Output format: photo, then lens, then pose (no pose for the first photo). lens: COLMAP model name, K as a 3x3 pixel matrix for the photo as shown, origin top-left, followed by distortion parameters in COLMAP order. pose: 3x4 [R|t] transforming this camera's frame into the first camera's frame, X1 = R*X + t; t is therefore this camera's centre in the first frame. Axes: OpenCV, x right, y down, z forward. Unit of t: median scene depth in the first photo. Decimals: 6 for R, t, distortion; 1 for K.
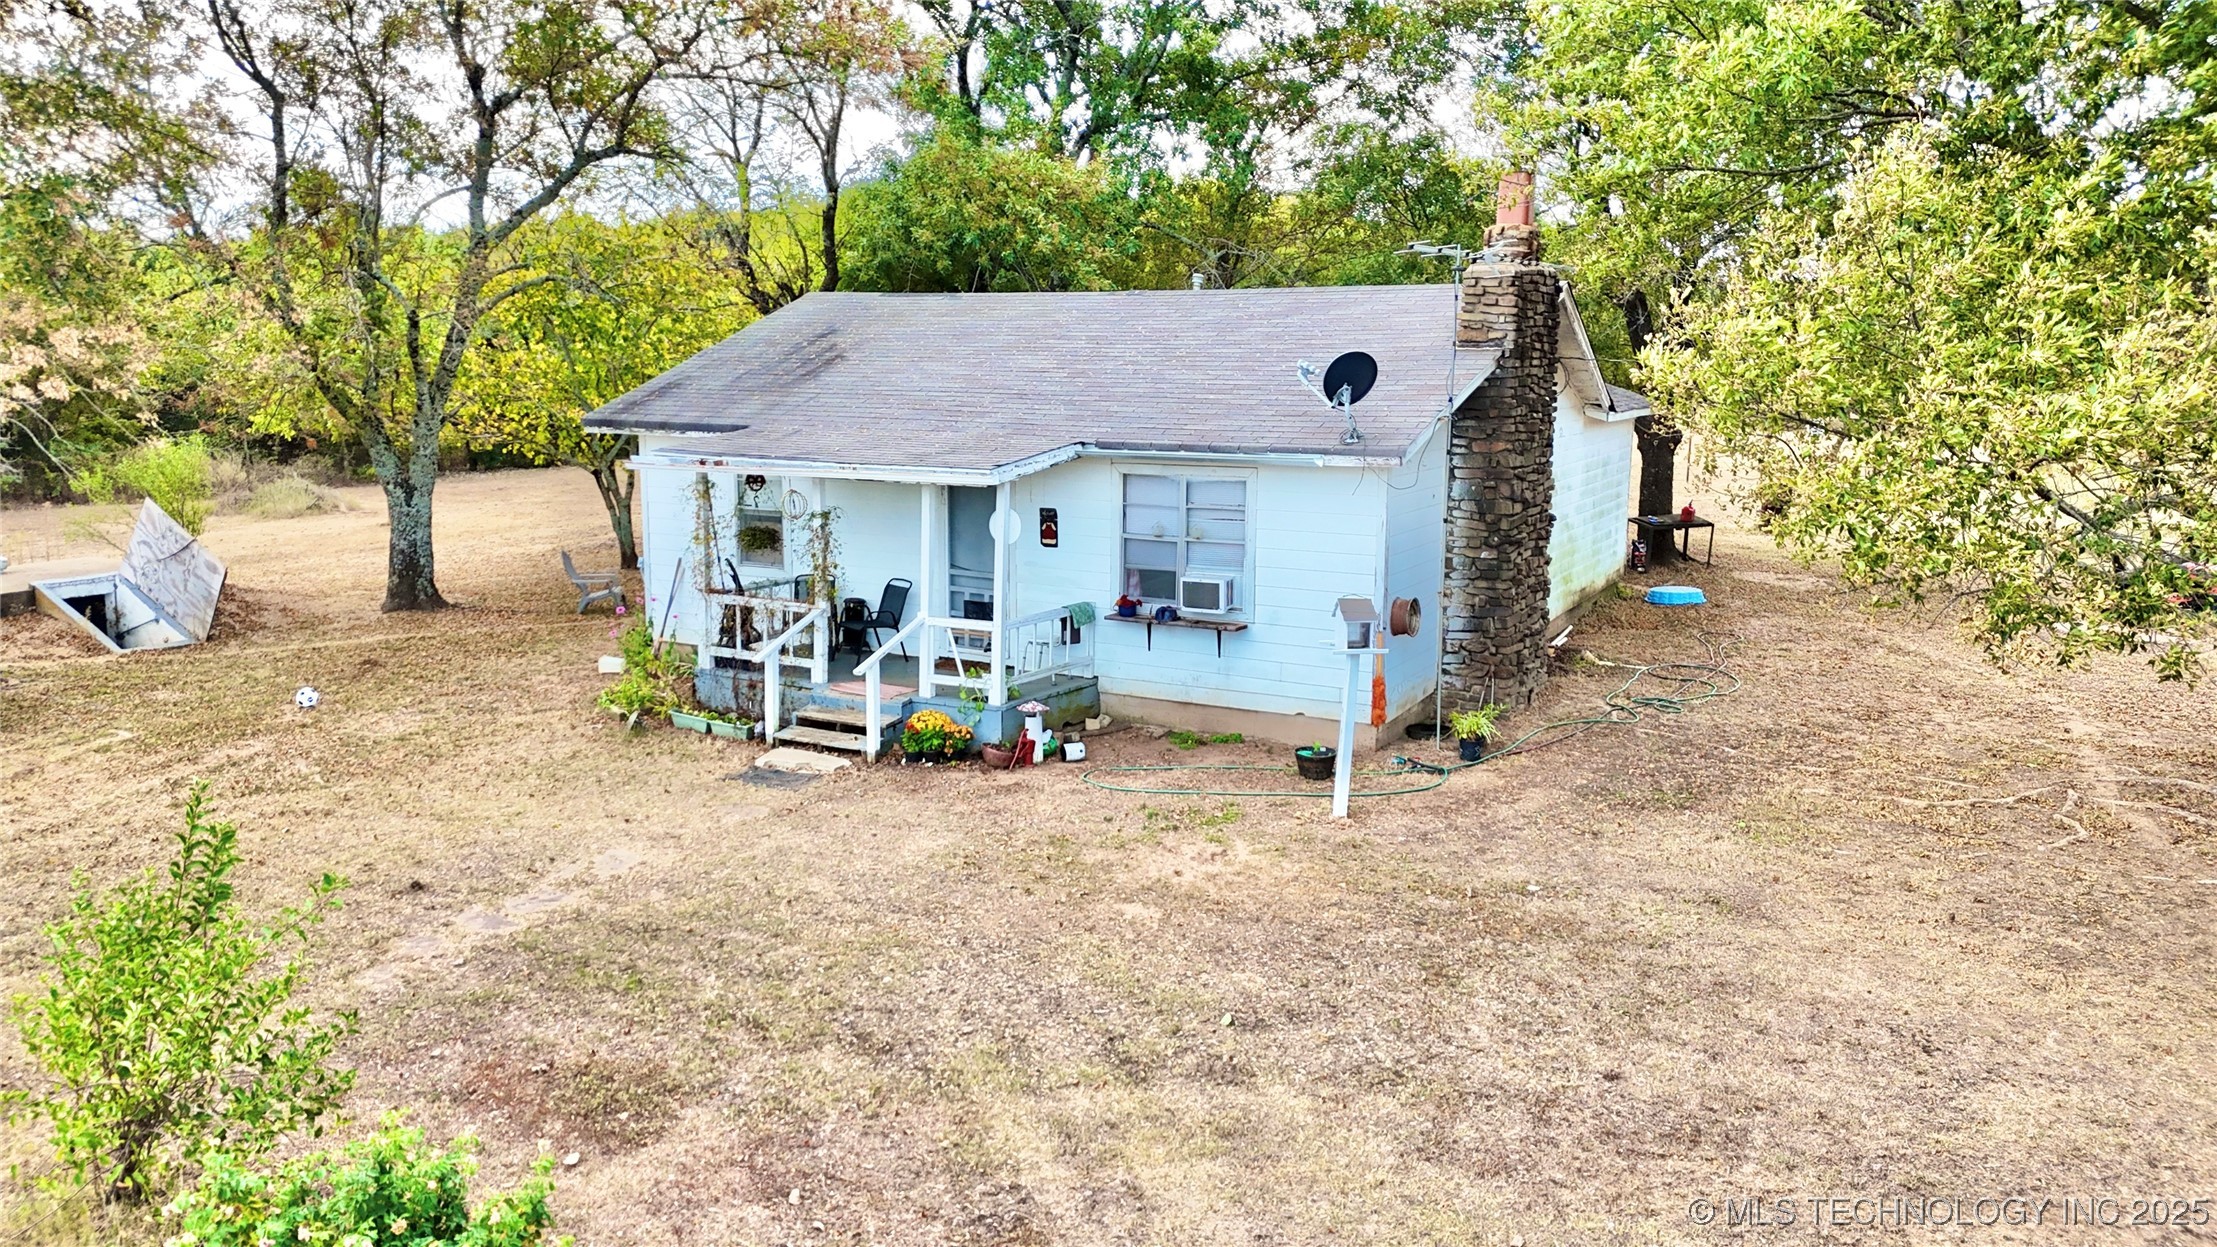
lens RADIAL K [[1599.3, 0, 1112.8], [0, 1599.3, 625.4], [0, 0, 1]] dist [0.064881, -0.071074]
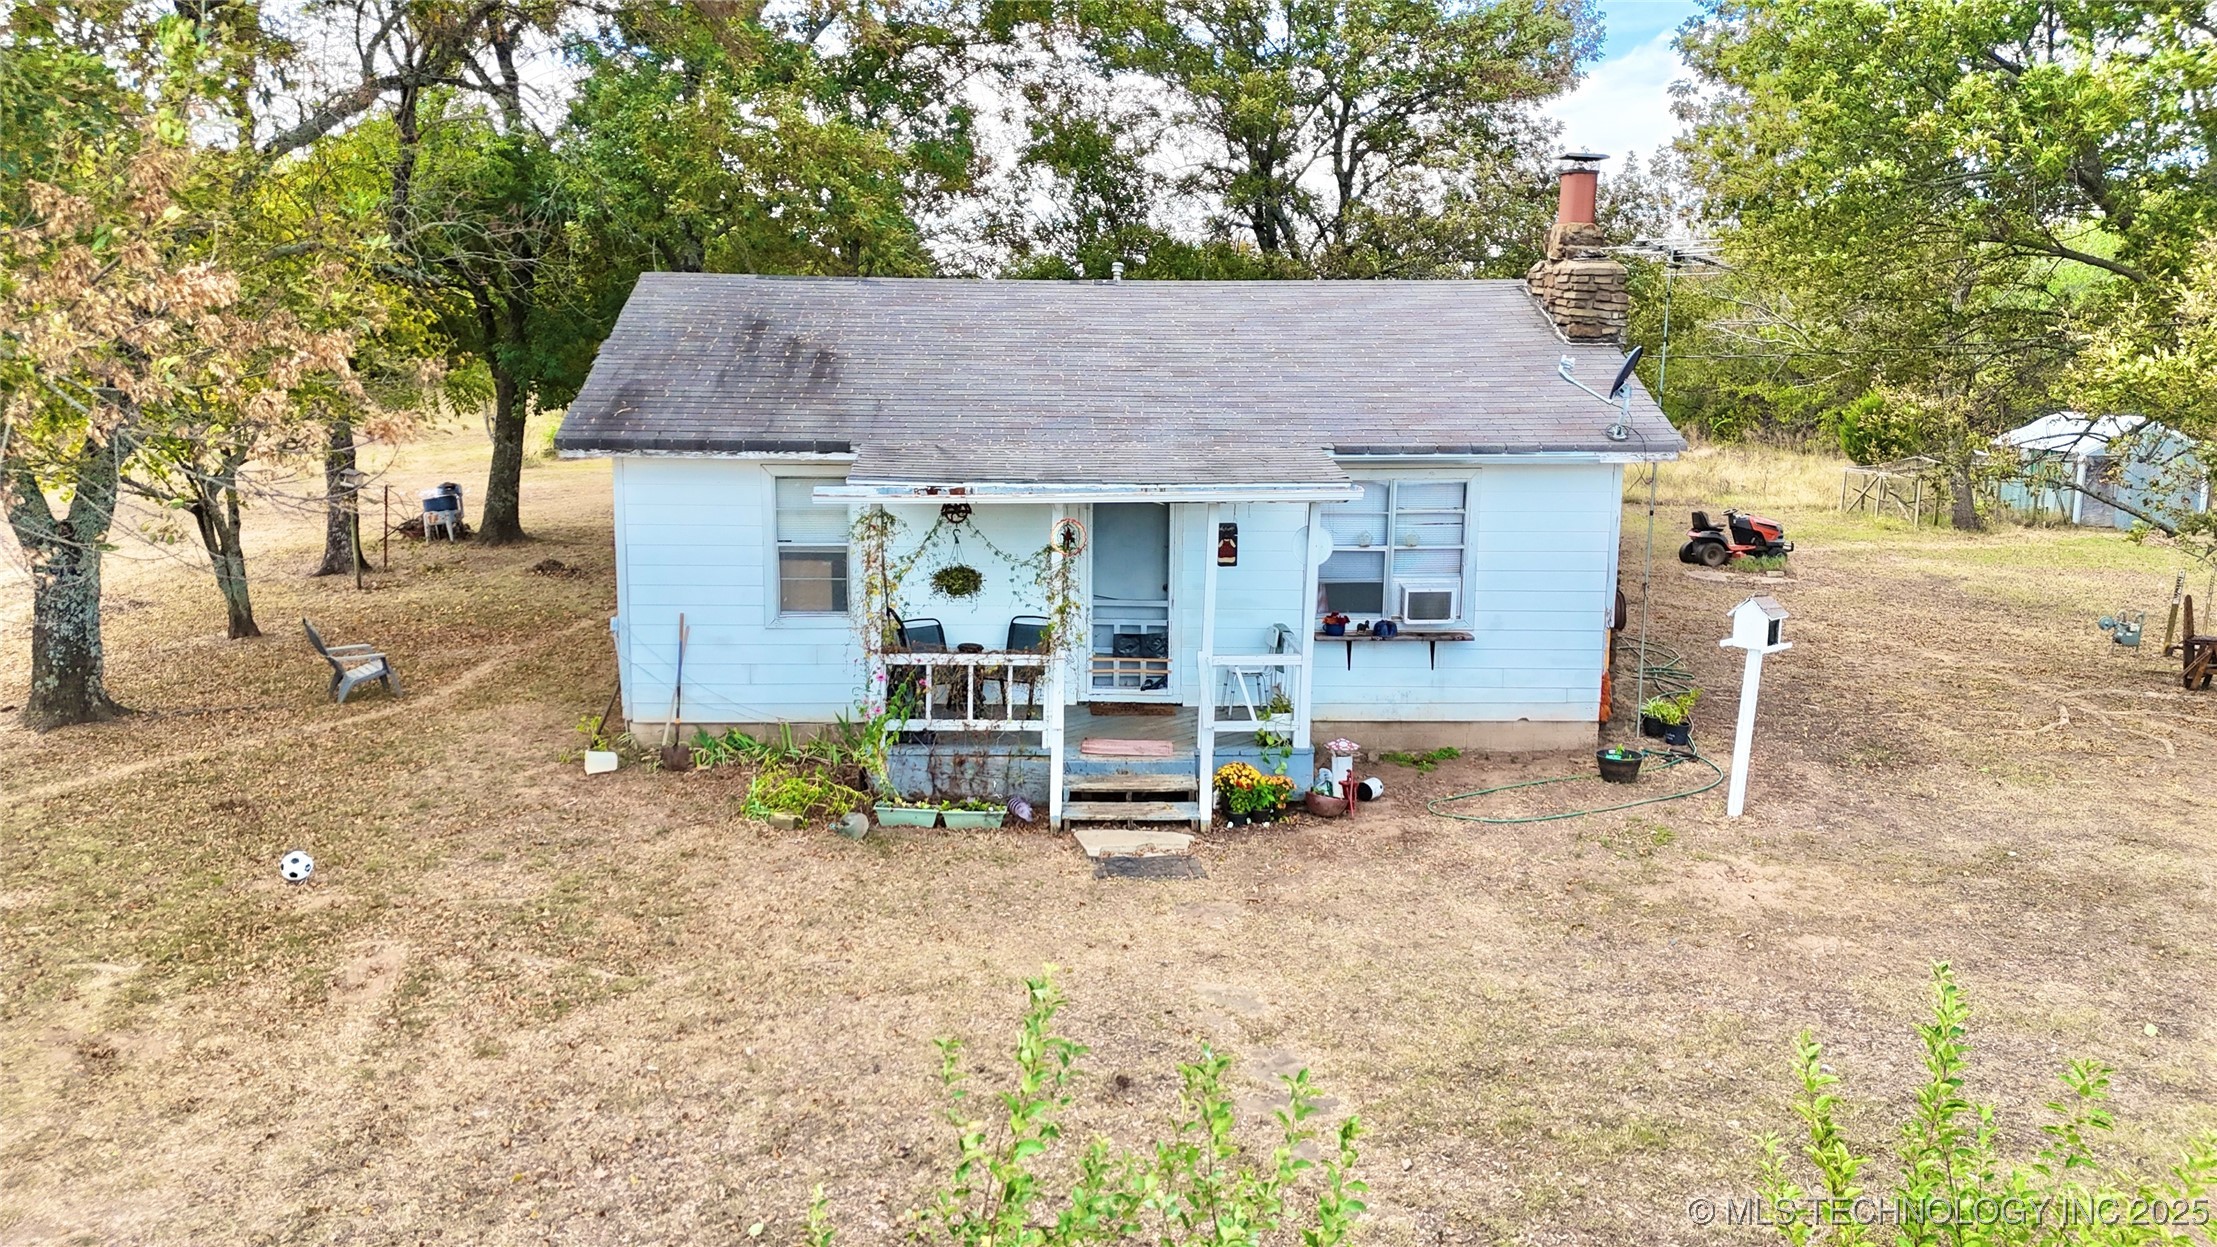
lens RADIAL K [[1599.3, 0, 1107.0], [0, 1599.3, 619.6], [0, 0, 1]] dist [0.064881, -0.071074]
pose [[0.870514, -0.085395, 0.484678, -0.560669], [0.084170, 0.996154, 0.024338, -0.048808], [-0.484892, 0.019609, 0.874354, 0.259726]]
